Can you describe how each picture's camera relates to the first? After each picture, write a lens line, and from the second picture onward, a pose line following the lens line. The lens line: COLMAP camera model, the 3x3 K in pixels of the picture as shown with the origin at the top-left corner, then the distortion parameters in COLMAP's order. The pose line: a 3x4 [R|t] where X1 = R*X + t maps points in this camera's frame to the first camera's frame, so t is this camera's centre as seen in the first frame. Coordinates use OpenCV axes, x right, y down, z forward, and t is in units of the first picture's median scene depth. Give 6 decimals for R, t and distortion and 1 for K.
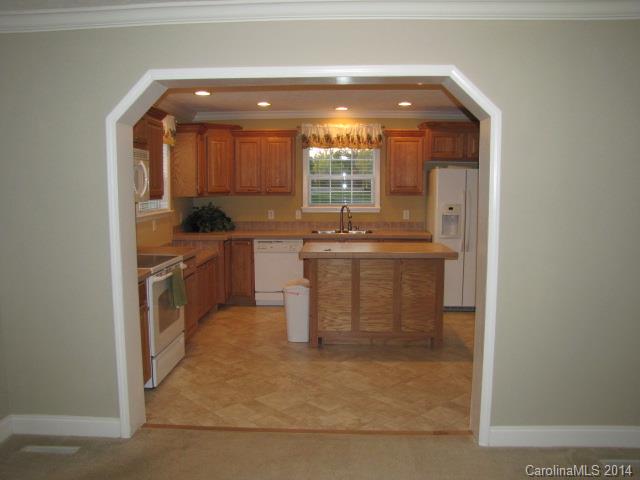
lens RADIAL K [[539.0, 0, 320.0], [0, 539.0, 240.0], [0, 0, 1]] dist [-0.183279, 0.167369]
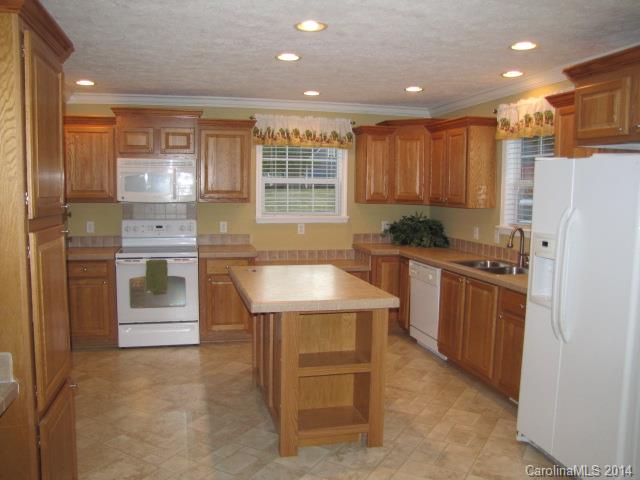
lens RADIAL K [[539.0, 0, 320.0], [0, 539.0, 240.0], [0, 0, 1]] dist [-0.183279, 0.167369]
pose [[0.286111, 0.092451, -0.953726, 0.702645], [-0.109527, 0.991966, 0.063301, -0.077529], [0.951916, 0.086348, 0.293938, 0.741053]]
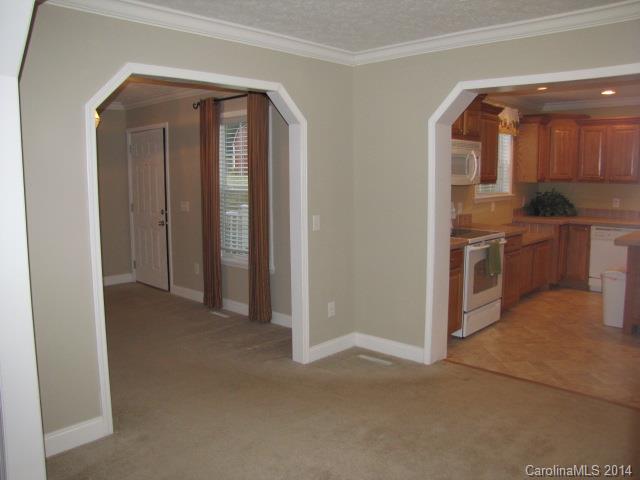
lens RADIAL K [[539.0, 0, 320.0], [0, 539.0, 240.0], [0, 0, 1]] dist [-0.183279, 0.167369]
pose [[0.763581, 0.081831, -0.640506, 0.138199], [-0.064205, 0.996643, 0.050790, 0.010230], [0.642513, 0.002342, 0.766272, -0.109735]]
